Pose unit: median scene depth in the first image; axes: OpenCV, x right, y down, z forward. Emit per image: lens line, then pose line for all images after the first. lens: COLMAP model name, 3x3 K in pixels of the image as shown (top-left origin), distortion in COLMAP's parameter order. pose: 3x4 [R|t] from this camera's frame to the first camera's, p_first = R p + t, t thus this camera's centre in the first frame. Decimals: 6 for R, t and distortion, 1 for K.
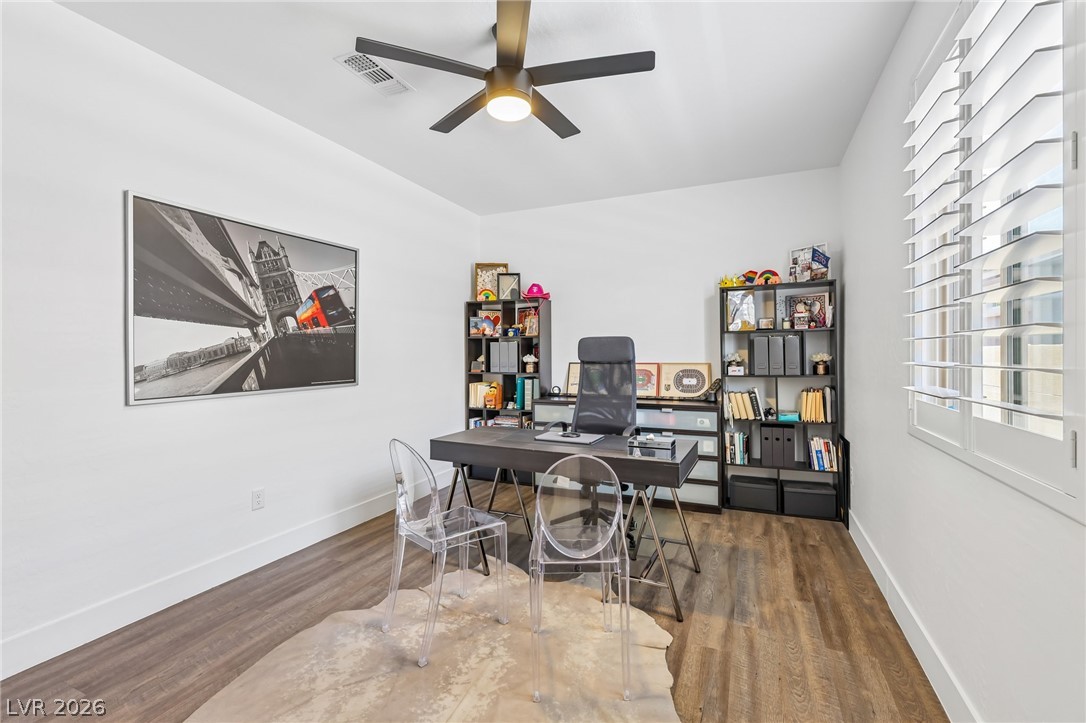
lens RADIAL K [[476.5, 0, 543.4], [0, 476.5, 354.3], [0, 0, 1]] dist [0.003434, -0.000156]
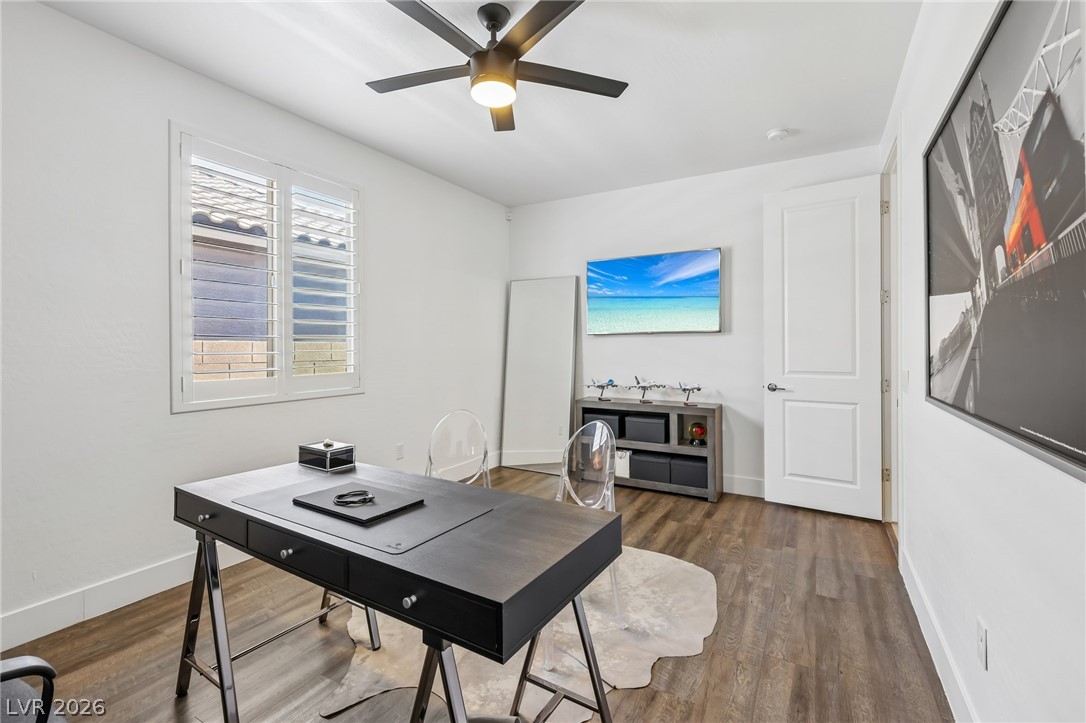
lens RADIAL K [[476.5, 0, 539.0], [0, 476.5, 351.4], [0, 0, 1]] dist [0.003434, -0.000156]
pose [[-0.993649, 0.005871, 0.112371, -0.280966], [0.007780, 0.999833, 0.016550, -0.002225], [-0.112255, 0.017319, -0.993528, 2.040239]]
